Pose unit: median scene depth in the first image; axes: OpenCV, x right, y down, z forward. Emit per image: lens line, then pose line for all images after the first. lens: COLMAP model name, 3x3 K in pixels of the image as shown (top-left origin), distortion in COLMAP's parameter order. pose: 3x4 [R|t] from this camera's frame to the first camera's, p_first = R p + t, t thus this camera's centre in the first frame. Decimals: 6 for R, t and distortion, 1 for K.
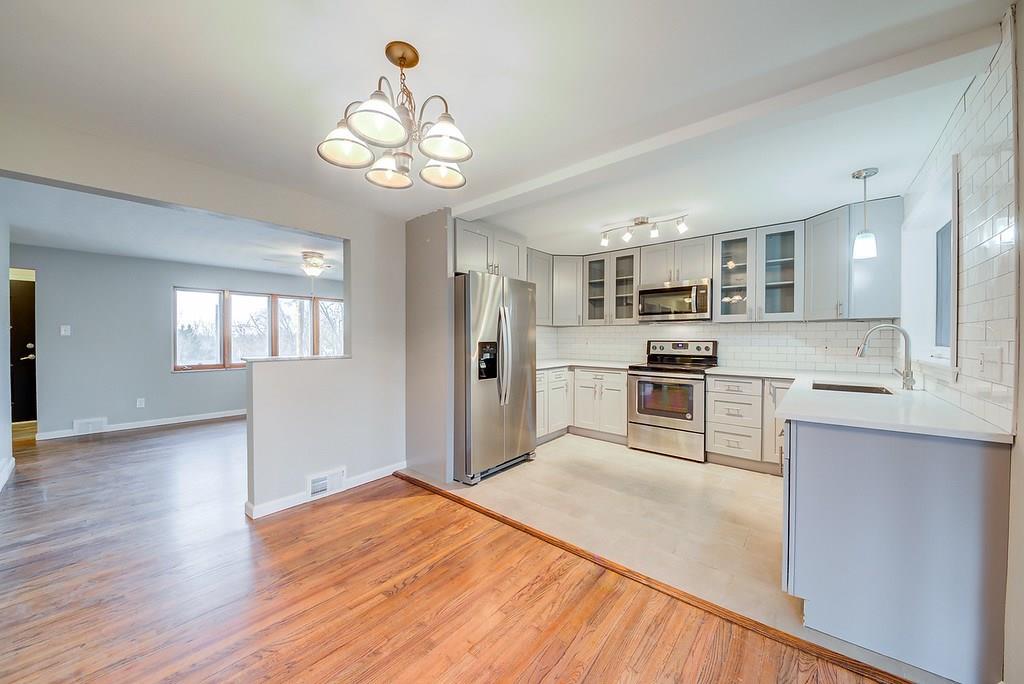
lens RADIAL K [[364.6, 0, 515.3], [0, 364.6, 341.3], [0, 0, 1]] dist [-0.002454, -0.005348]
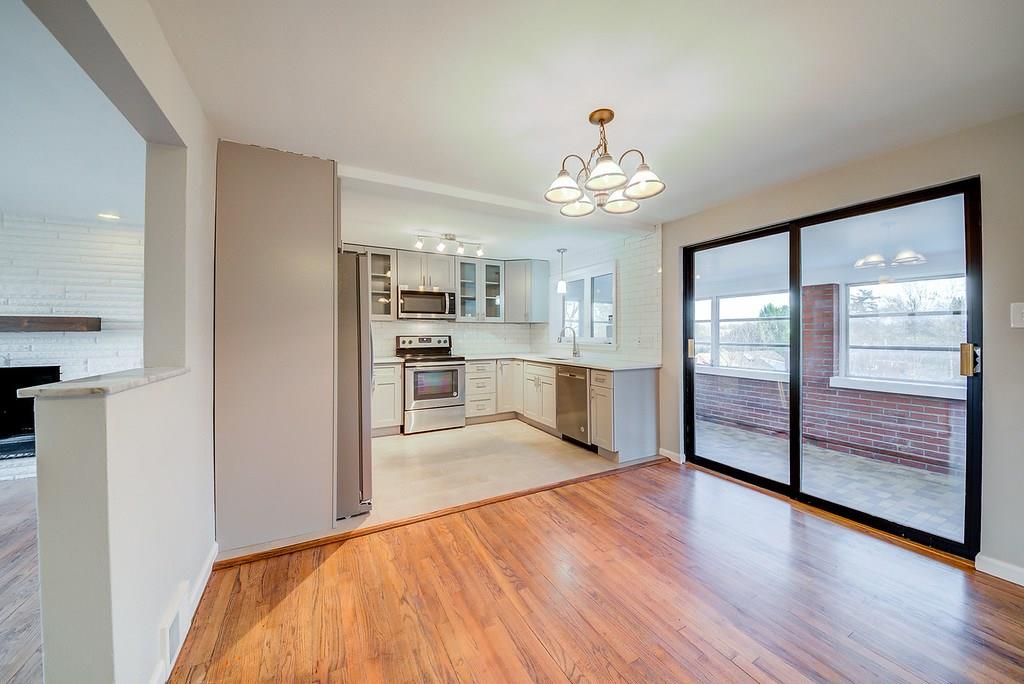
lens RADIAL K [[364.6, 0, 524.4], [0, 364.6, 332.3], [0, 0, 1]] dist [-0.002454, -0.005348]
pose [[0.363839, 0.001047, 0.931461, -0.679614], [0.011795, 0.999914, -0.005731, -0.002856], [-0.931387, 0.013071, 0.363795, 0.324287]]
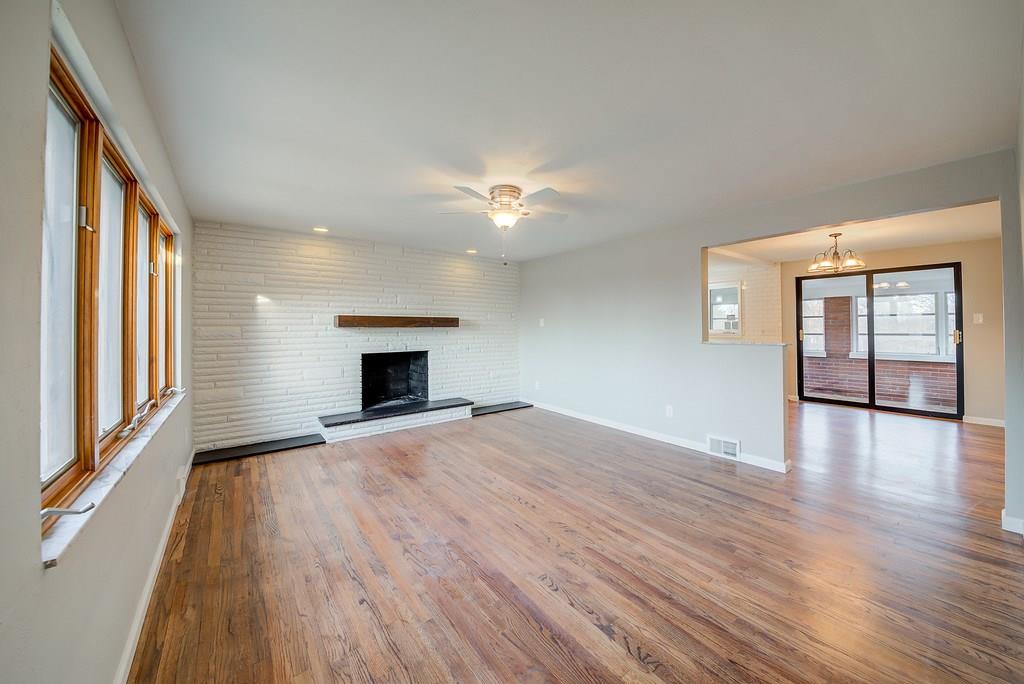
lens RADIAL K [[364.6, 0, 534.2], [0, 364.6, 323.2], [0, 0, 1]] dist [-0.002454, -0.005348]
pose [[0.205888, 0.007372, 0.978548, -1.532008], [0.016584, 0.999802, -0.011022, -0.017456], [-0.978435, 0.018498, 0.205725, 1.133499]]
